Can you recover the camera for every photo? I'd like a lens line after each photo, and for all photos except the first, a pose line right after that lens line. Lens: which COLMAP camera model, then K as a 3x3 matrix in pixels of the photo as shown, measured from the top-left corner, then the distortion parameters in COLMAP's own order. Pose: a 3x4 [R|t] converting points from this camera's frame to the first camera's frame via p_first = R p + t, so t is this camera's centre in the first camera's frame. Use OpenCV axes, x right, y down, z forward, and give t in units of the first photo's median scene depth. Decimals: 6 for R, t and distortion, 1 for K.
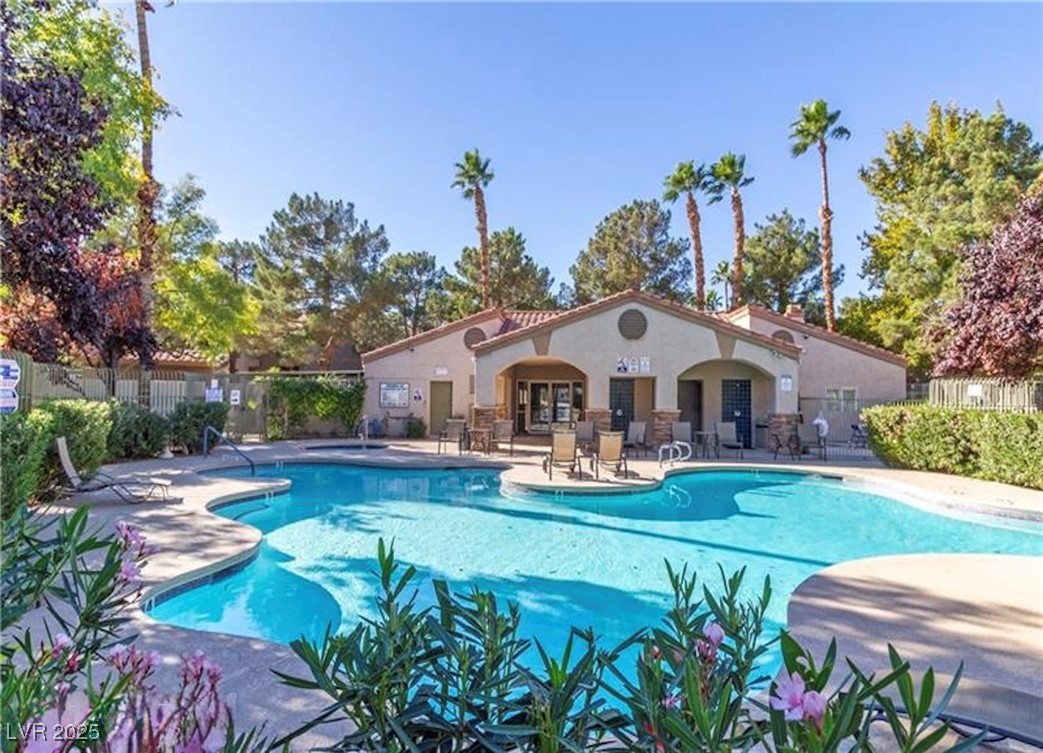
lens RADIAL K [[541.1, 0, 521.5], [0, 541.1, 376.5], [0, 0, 1]] dist [-0.001442, -0.000371]
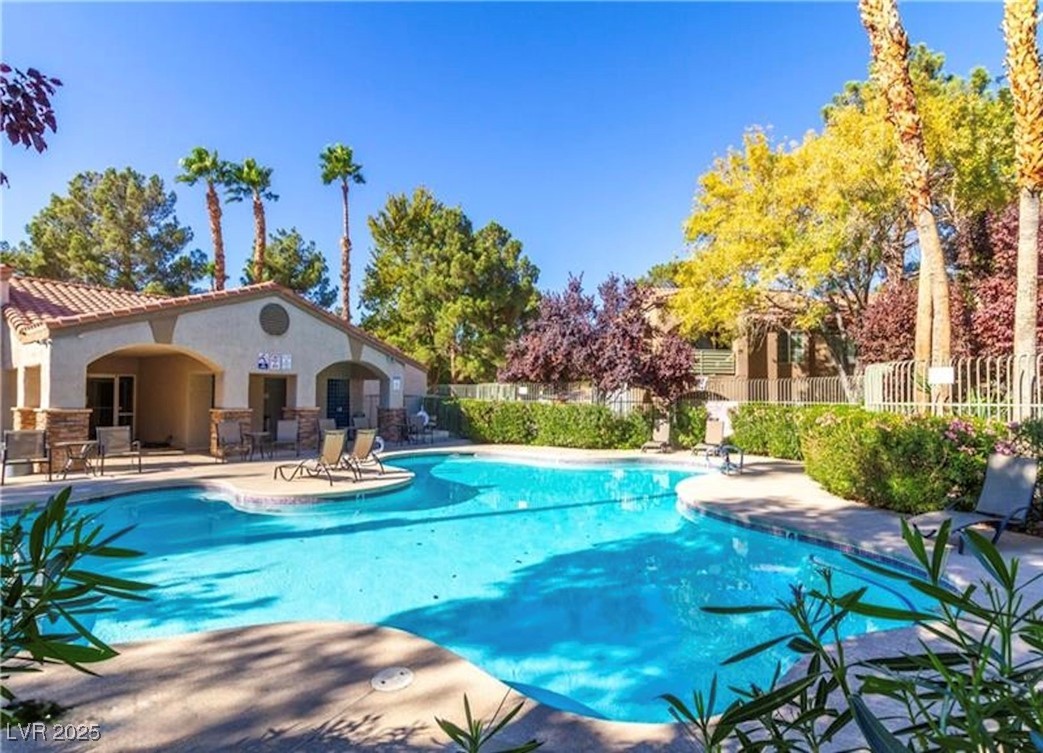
lens RADIAL K [[477.3, 0, 513.7], [0, 477.3, 388.4], [0, 0, 1]] dist [-0.000515, -0.000083]
pose [[0.560087, 0.009482, 0.828379, -0.254142], [-0.031046, 0.999472, 0.009551, 0.004757], [-0.827852, -0.031068, 0.560086, 0.172215]]
